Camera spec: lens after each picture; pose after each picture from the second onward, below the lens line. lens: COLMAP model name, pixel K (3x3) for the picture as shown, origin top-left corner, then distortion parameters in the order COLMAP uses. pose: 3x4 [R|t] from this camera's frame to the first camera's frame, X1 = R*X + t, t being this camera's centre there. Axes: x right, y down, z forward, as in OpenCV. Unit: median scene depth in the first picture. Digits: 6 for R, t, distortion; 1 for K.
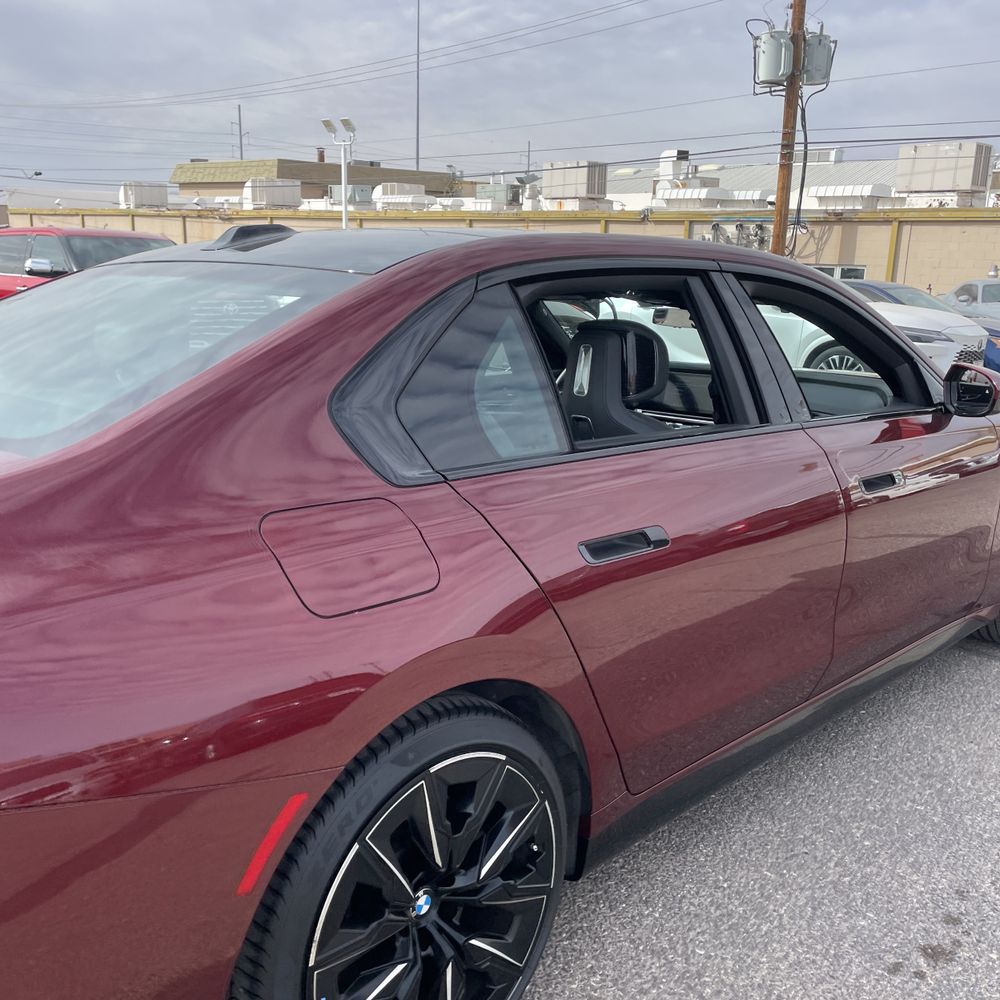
lens RADIAL K [[1006.3, 0, 514.5], [0, 1006.3, 496.0], [0, 0, 1]] dist [0.047578, -0.027883]
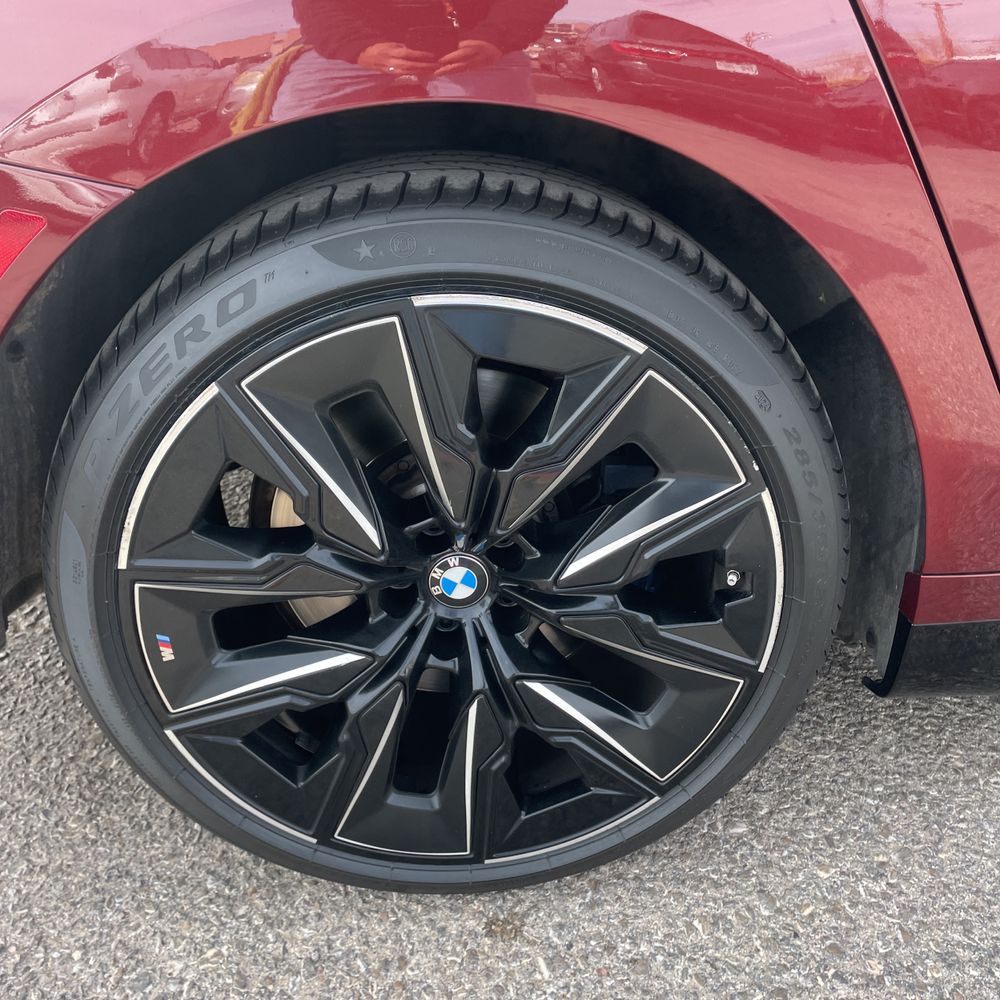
lens RADIAL K [[992.4, 0, 525.0], [0, 992.4, 498.8], [0, 0, 1]] dist [0.057815, -0.096079]
pose [[0.725565, 0.295132, -0.621652, 0.210610], [-0.133789, 0.946625, 0.293261, 0.175318], [0.675022, -0.129610, 0.726324, 0.559839]]
